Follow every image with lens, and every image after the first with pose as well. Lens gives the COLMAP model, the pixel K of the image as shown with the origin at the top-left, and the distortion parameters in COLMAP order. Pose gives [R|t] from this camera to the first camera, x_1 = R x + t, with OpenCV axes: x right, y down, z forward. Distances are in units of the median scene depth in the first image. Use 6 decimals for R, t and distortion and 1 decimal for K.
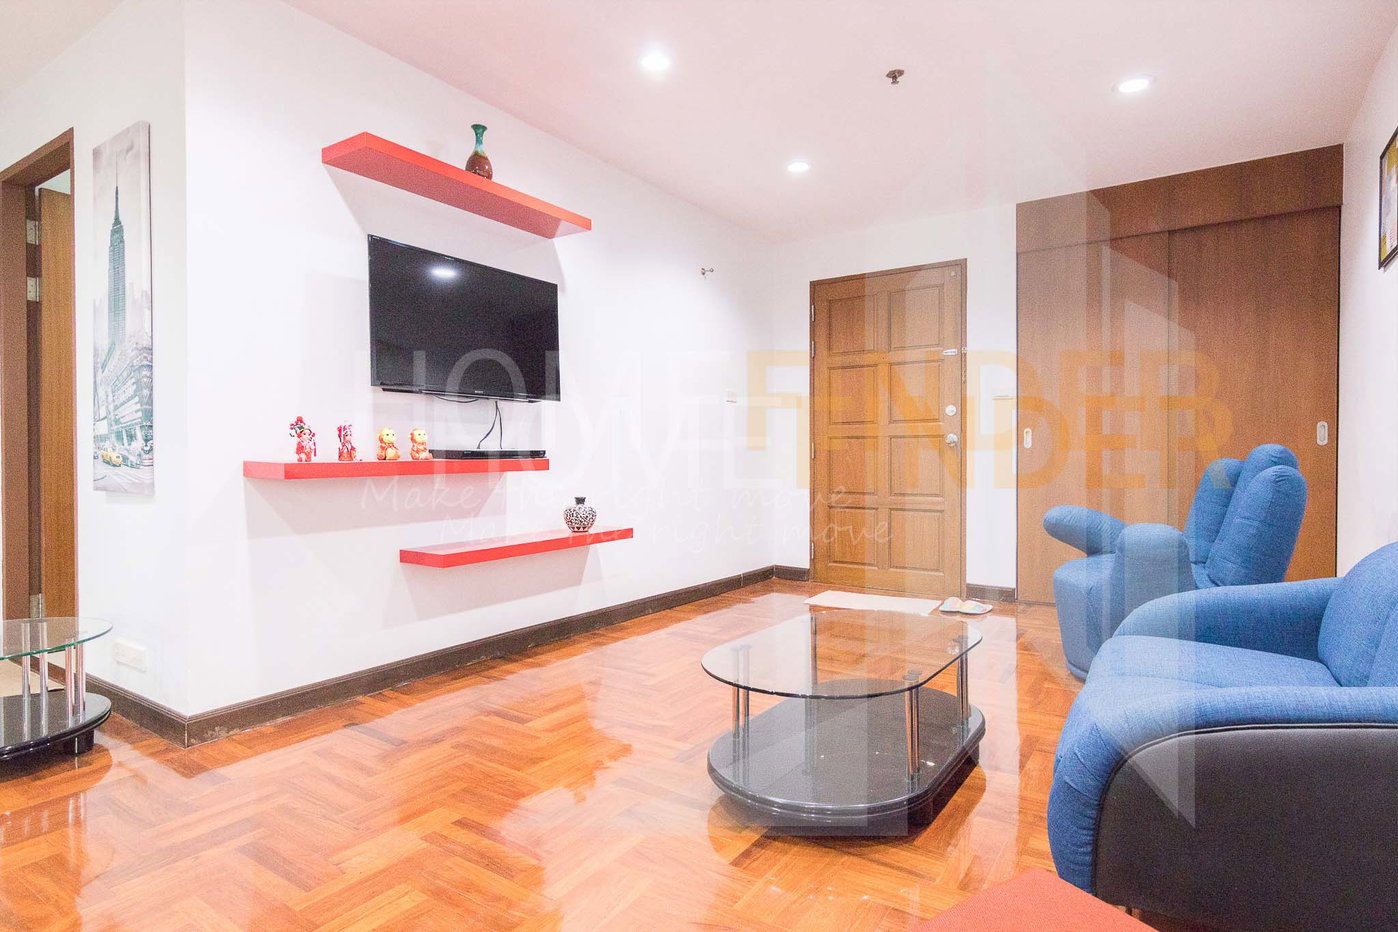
lens RADIAL K [[752.5, 0, 699.8], [0, 752.5, 457.0], [0, 0, 1]] dist [-0.000397, -0.000087]
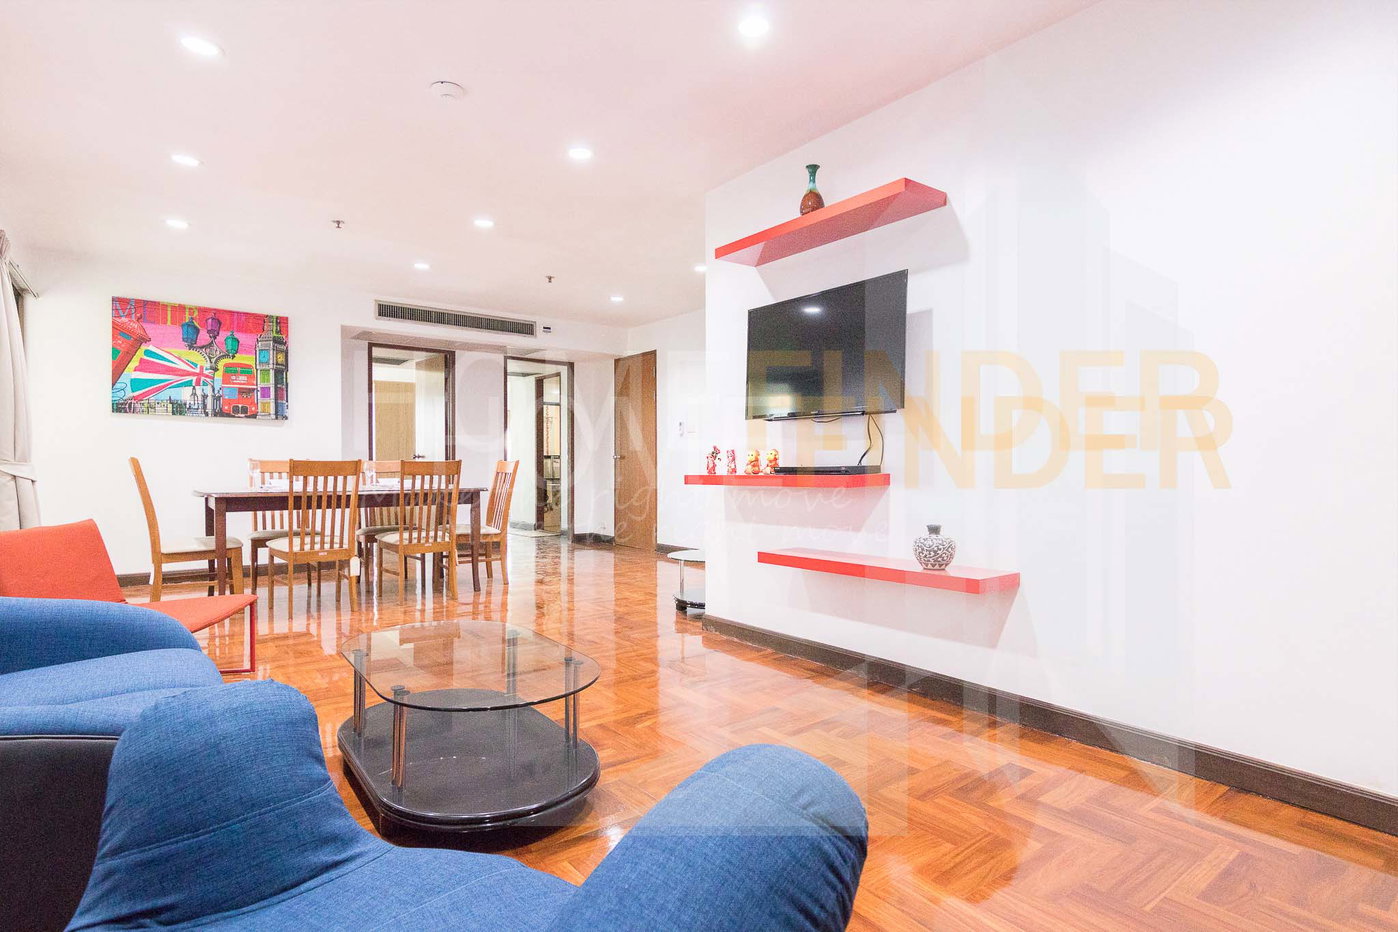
lens RADIAL K [[706.2, 0, 699.0], [0, 706.2, 466.0], [0, 0, 1]] dist [0.000451, 0.000037]
pose [[-0.321697, 0.000970, -0.946842, 0.702159], [0.000790, 0.999999, 0.000755, -0.009835], [0.946842, -0.000505, -0.321698, 1.144011]]
